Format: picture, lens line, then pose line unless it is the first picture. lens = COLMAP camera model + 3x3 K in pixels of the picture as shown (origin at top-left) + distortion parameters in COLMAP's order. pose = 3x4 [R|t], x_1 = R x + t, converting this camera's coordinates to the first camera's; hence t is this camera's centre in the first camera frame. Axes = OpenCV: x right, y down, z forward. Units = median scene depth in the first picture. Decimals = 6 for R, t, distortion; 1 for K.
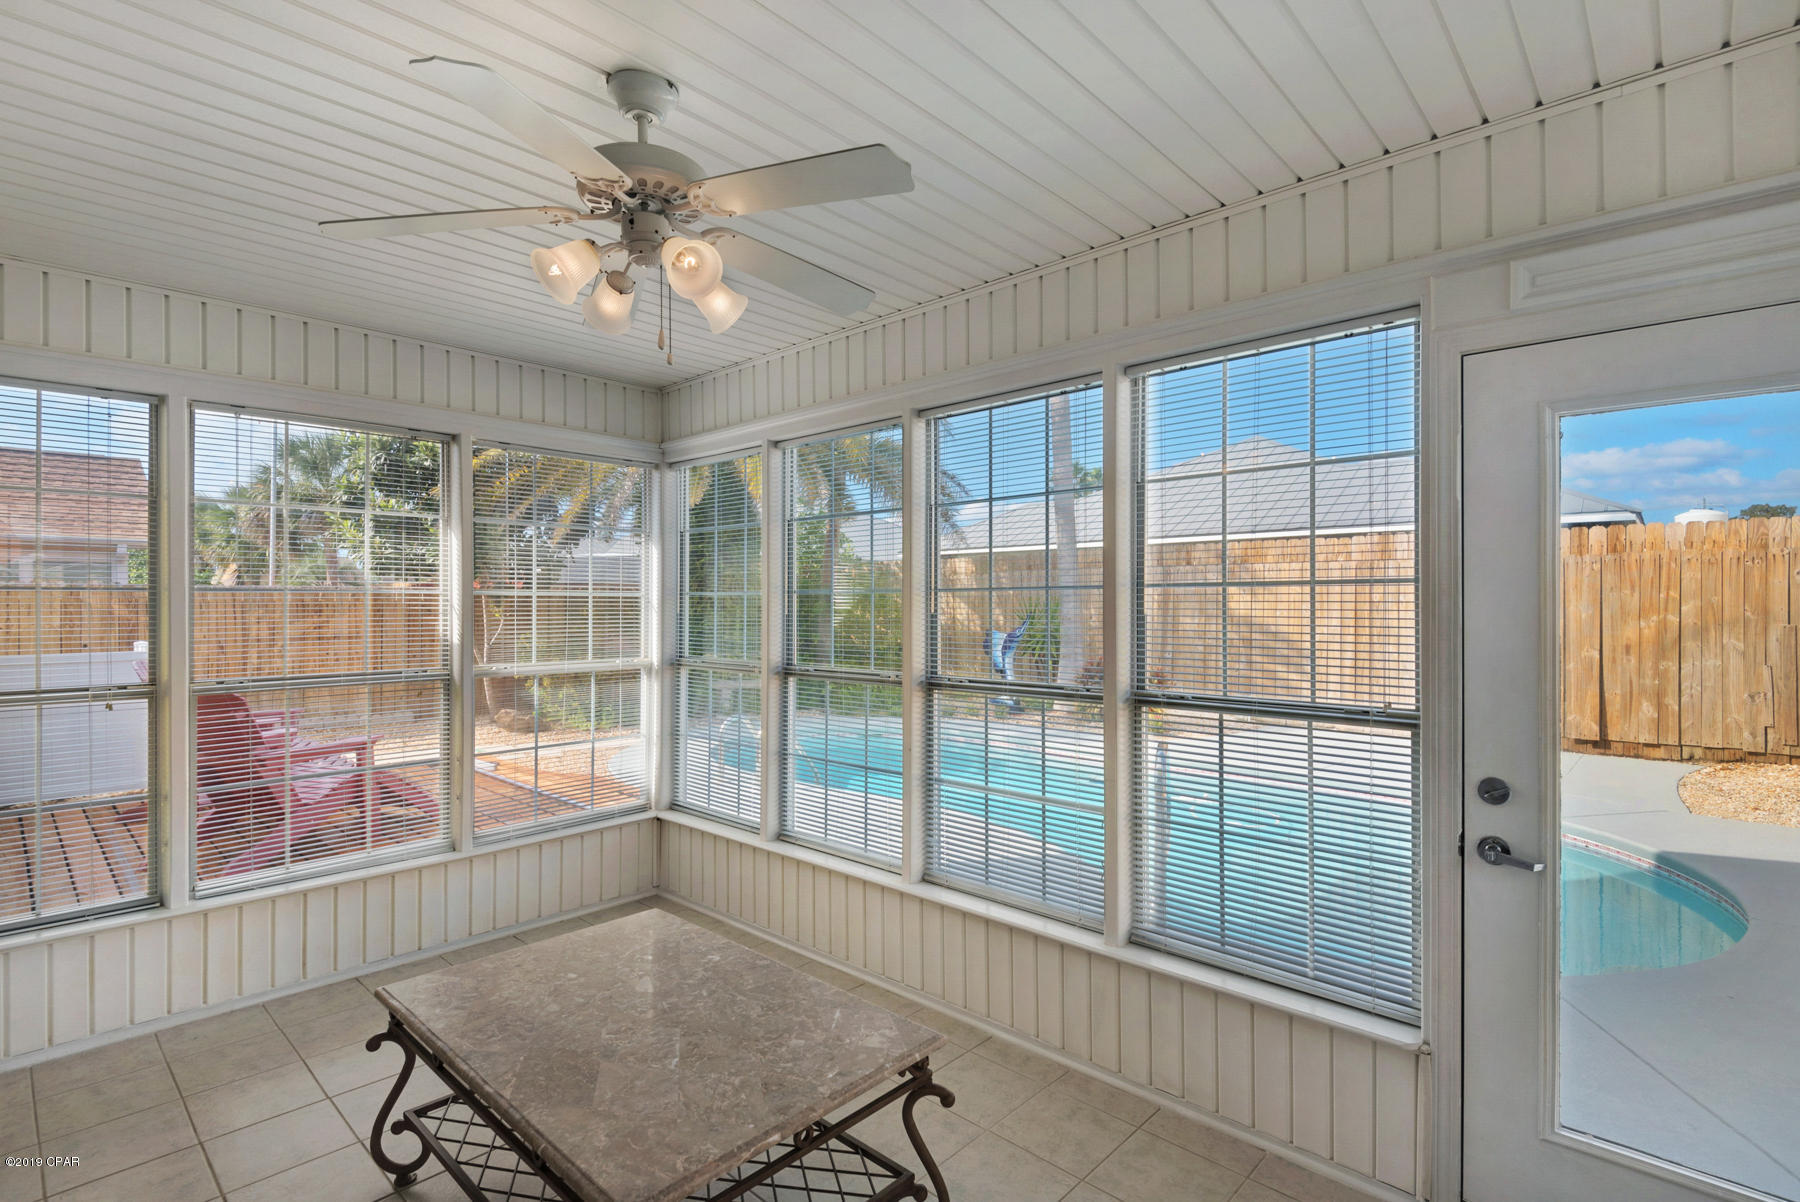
lens RADIAL K [[868.6, 0, 891.6], [0, 868.6, 607.5], [0, 0, 1]] dist [0.001634, 0.000281]
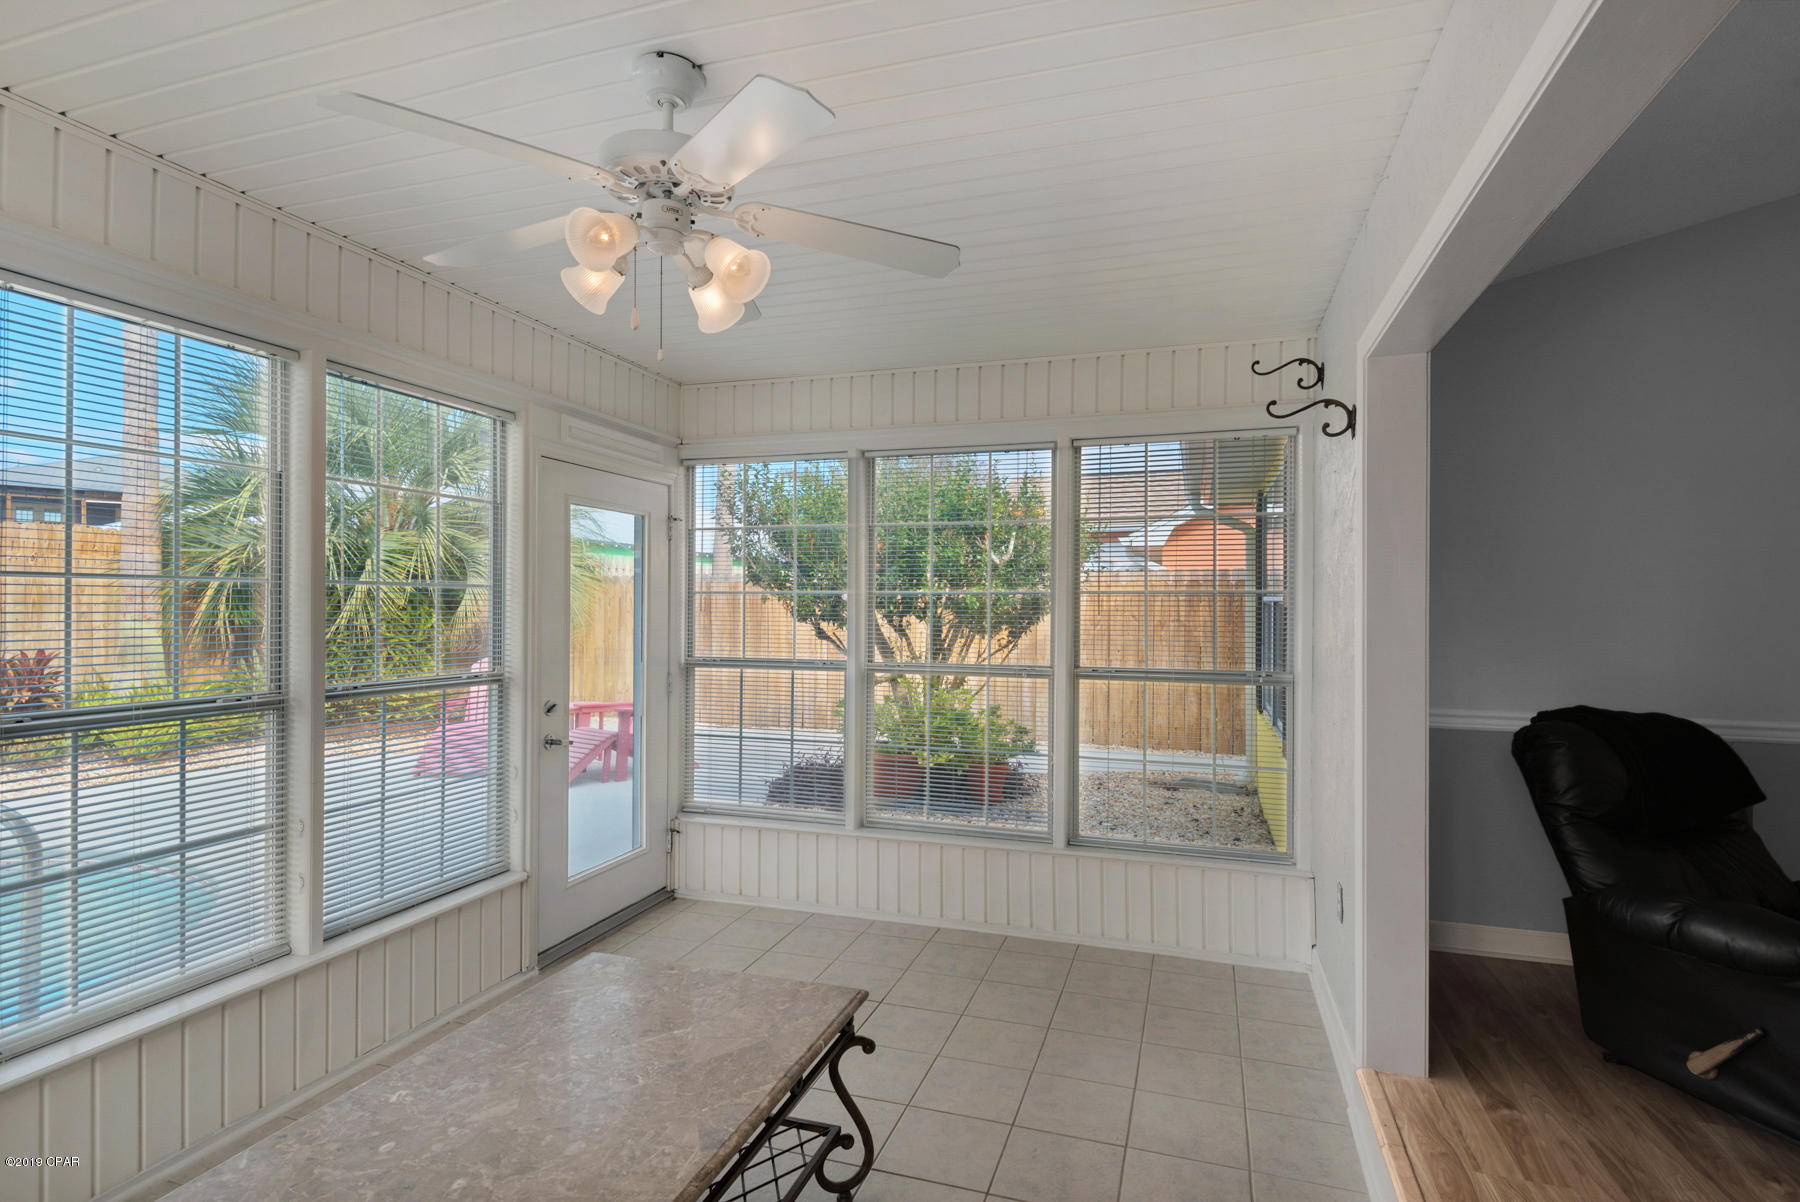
lens RADIAL K [[905.7, 0, 900.0], [0, 905.7, 601.0], [0, 0, 1]] dist [-0.003652, -0.001122]
pose [[-0.433283, -0.000955, 0.901257, -0.968207], [0.001836, 0.999996, 0.001942, -0.006019], [-0.901256, 0.002496, -0.433280, 0.881843]]
